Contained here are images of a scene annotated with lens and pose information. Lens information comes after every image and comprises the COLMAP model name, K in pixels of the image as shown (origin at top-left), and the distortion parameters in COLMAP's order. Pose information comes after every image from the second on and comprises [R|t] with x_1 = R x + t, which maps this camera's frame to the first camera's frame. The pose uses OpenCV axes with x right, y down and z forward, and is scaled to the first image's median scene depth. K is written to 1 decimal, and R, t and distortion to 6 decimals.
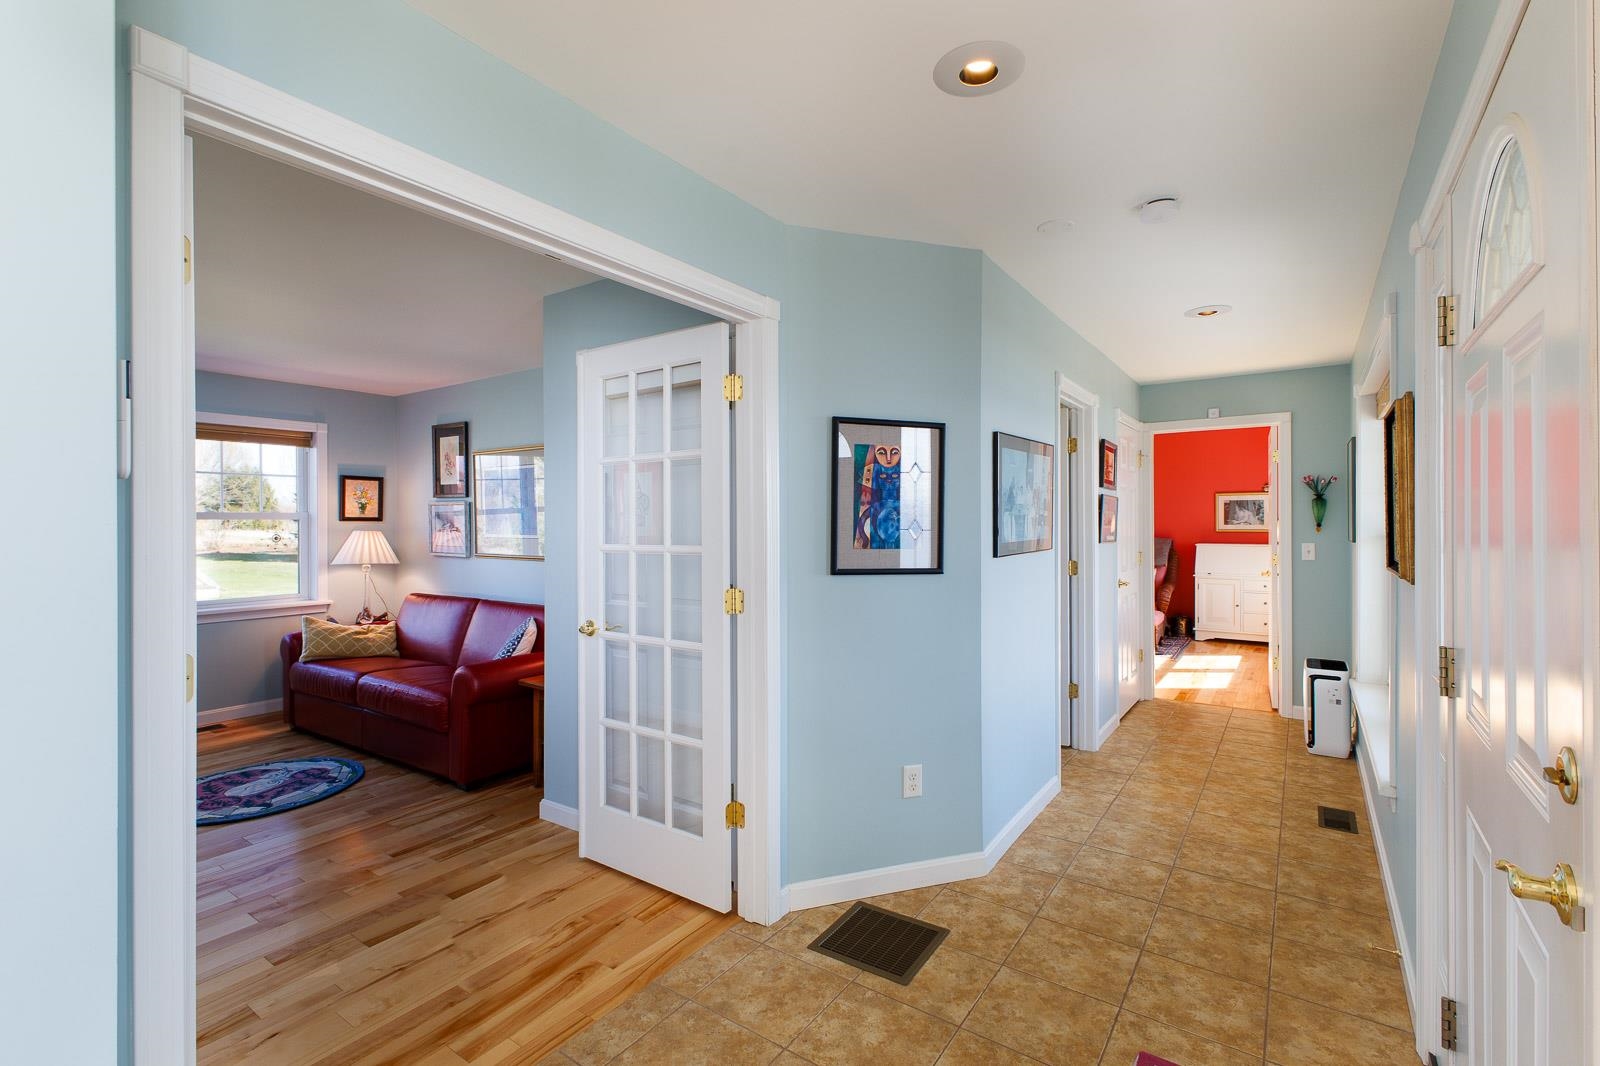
lens RADIAL K [[712.9, 0, 802.3], [0, 712.9, 516.7], [0, 0, 1]] dist [0.008913, 0.000235]
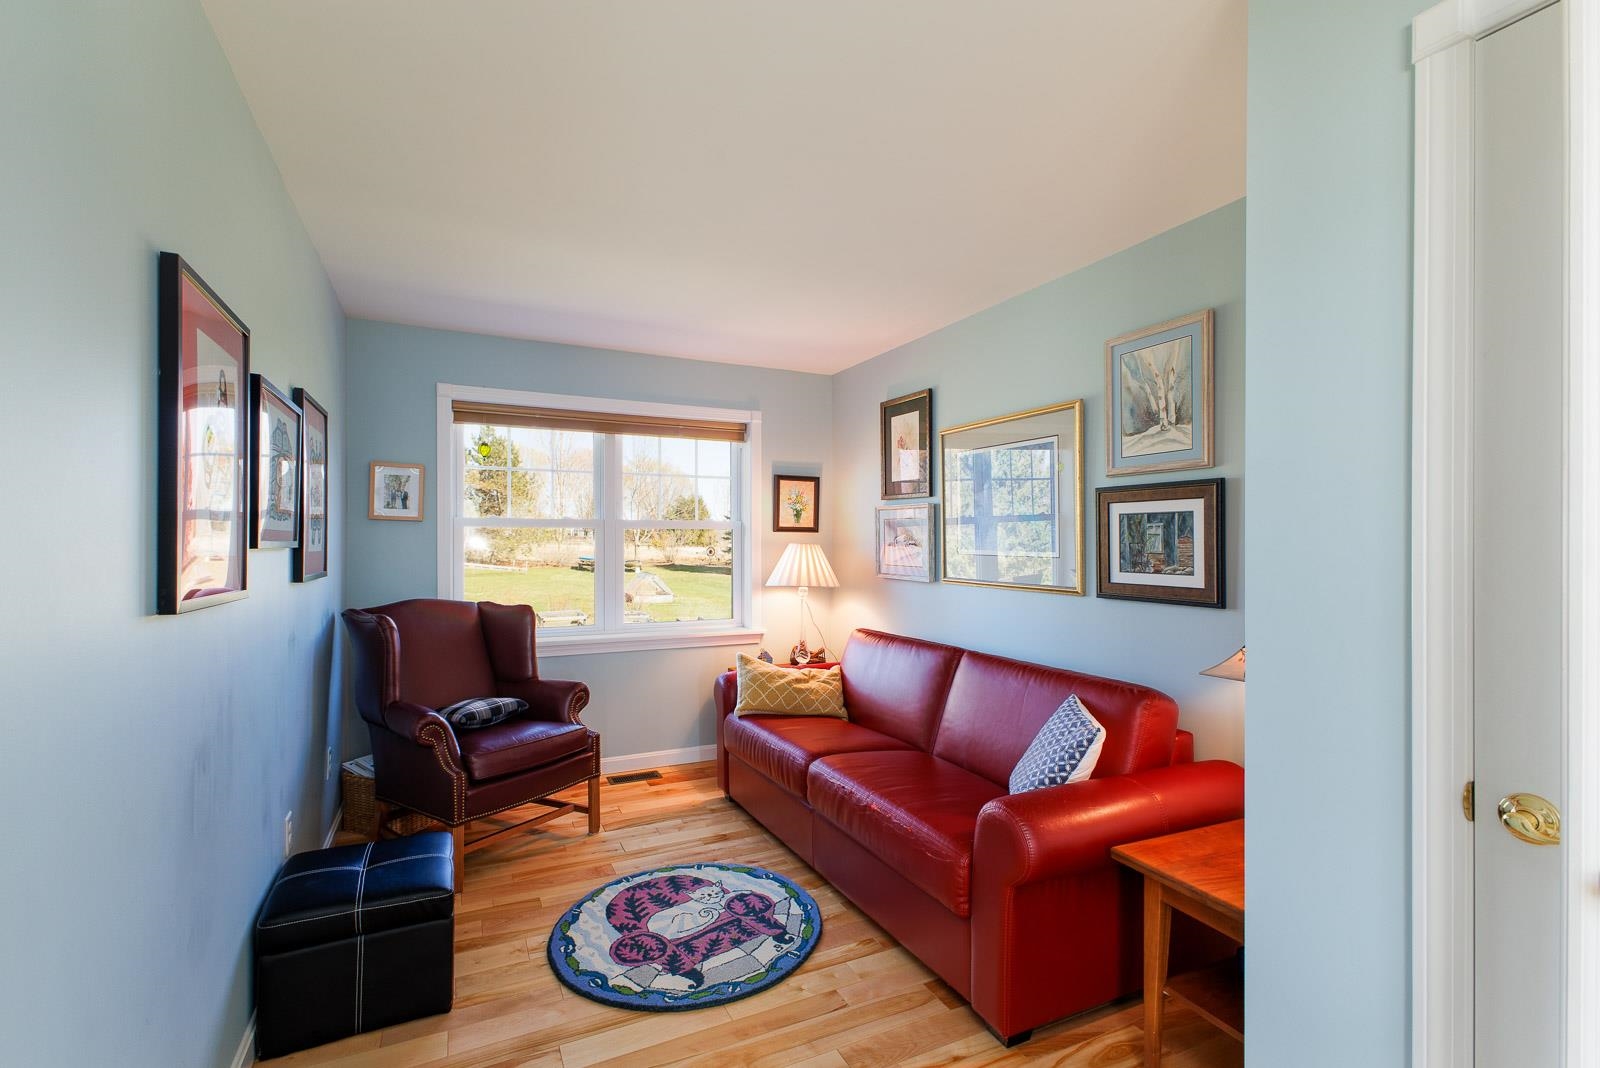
lens RADIAL K [[705.9, 0, 807.4], [0, 705.9, 542.4], [0, 0, 1]] dist [-0.011467, -0.000077]
pose [[0.878245, 0.008498, -0.478135, -0.259552], [-0.005393, 0.999955, 0.007867, 0.013185], [0.478181, -0.004330, 0.878251, 0.355845]]
